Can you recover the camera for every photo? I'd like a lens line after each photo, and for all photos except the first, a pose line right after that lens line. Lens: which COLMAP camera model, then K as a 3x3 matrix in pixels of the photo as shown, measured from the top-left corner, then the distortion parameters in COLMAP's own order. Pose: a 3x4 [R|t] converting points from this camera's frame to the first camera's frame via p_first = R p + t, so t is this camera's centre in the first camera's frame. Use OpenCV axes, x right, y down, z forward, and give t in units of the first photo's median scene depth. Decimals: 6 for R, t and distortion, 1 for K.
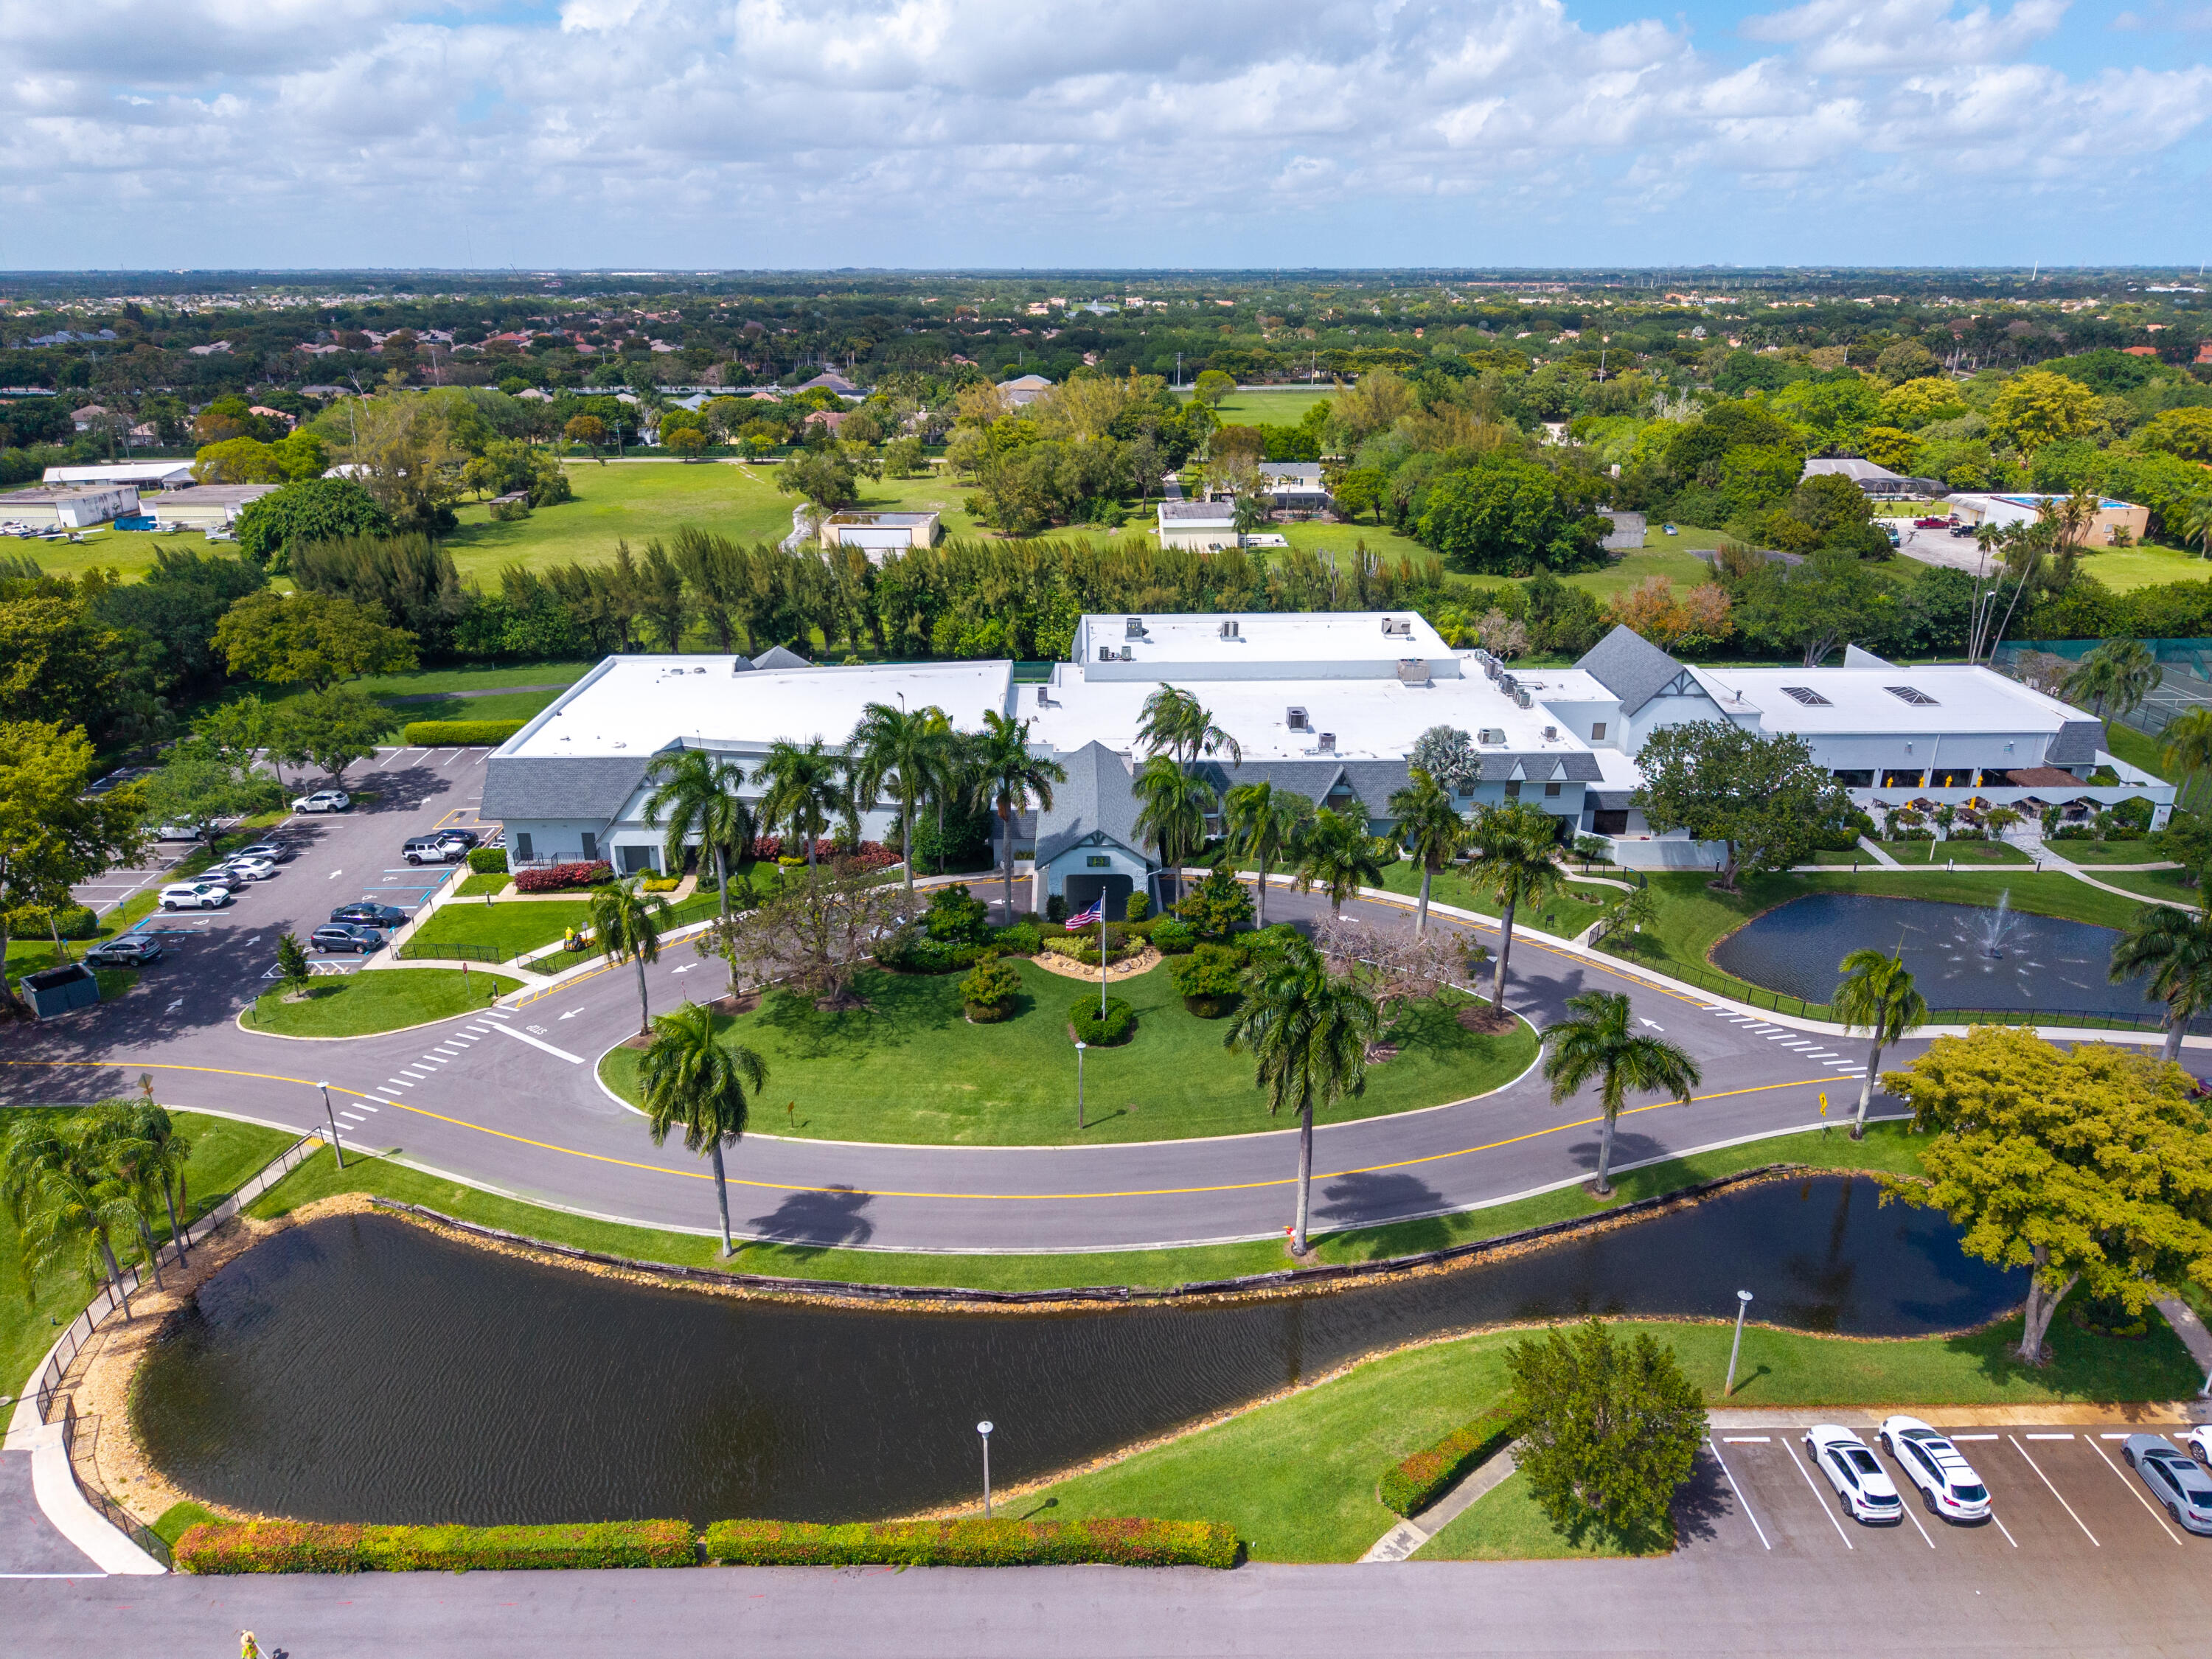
lens RADIAL K [[1486.1, 0, 1106.0], [0, 1486.1, 829.5], [0, 0, 1]] dist [-0.002481, 0.002165]
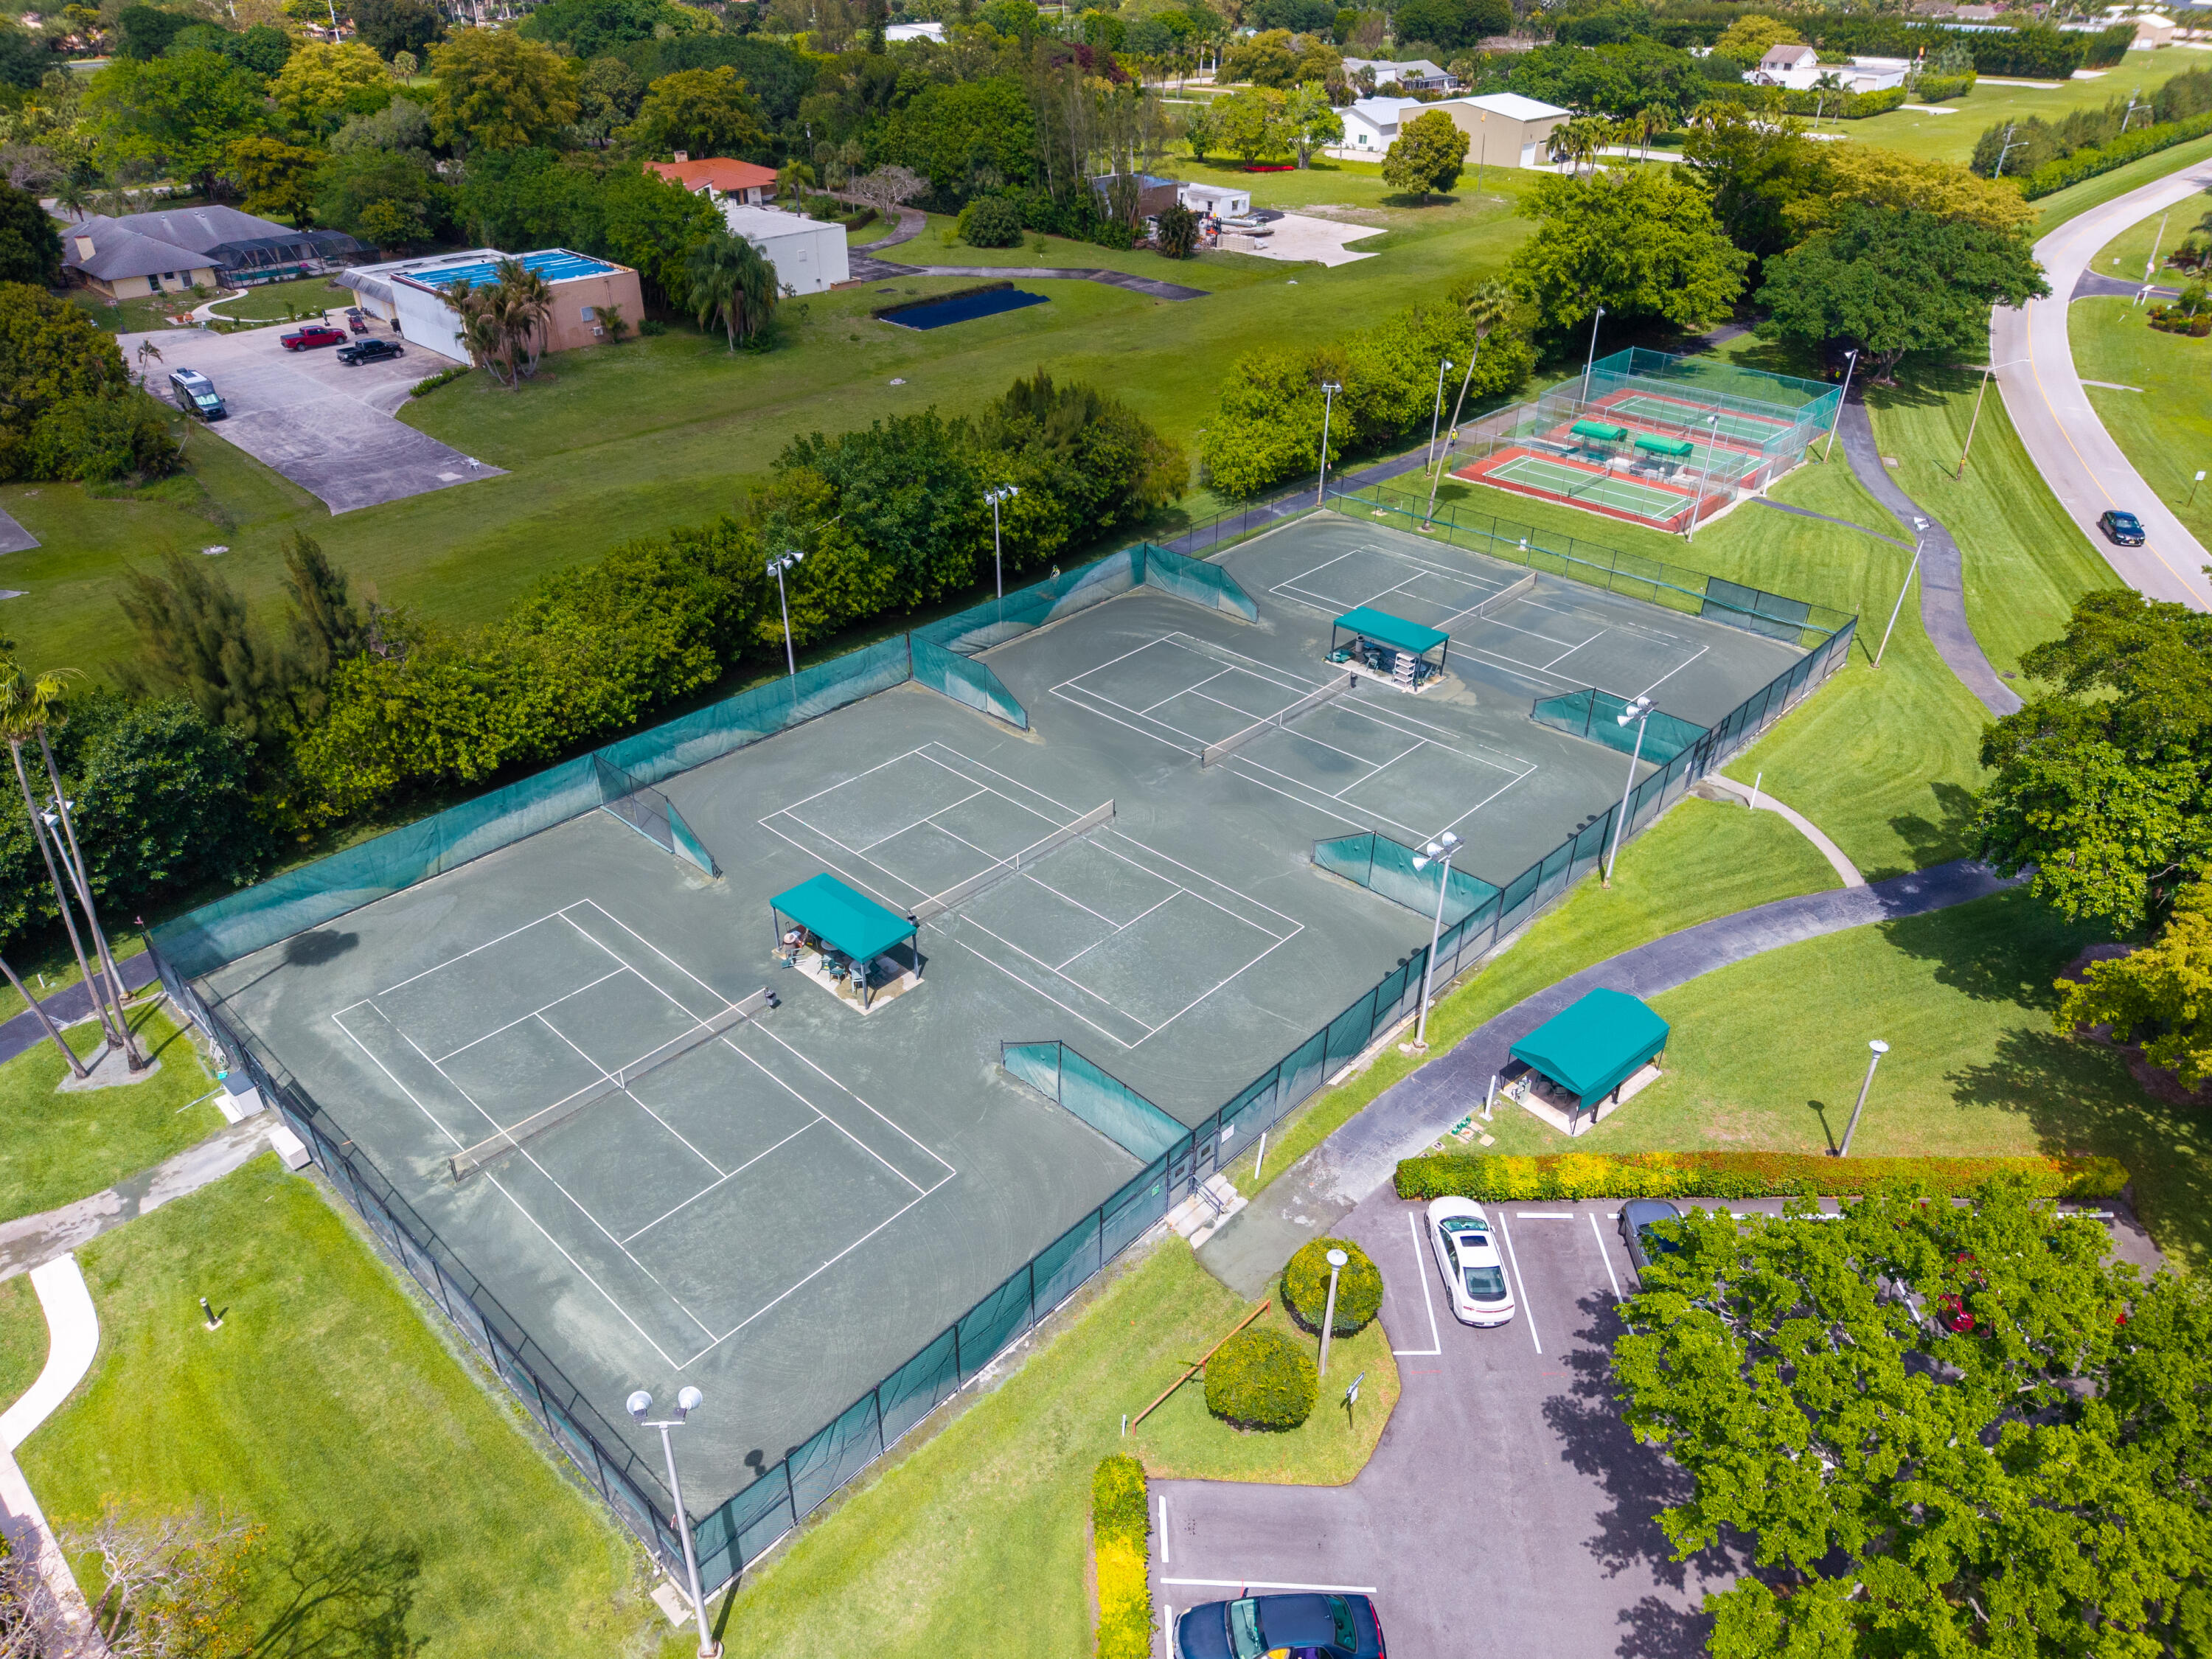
lens RADIAL K [[1486.1, 0, 1106.0], [0, 1486.1, 829.5], [0, 0, 1]] dist [-0.002481, 0.002165]
pose [[0.695551, -0.375822, 0.612345, 0.303418], [0.249939, 0.925617, 0.284189, -0.103136], [-0.673601, -0.044620, 0.737747, 0.336298]]
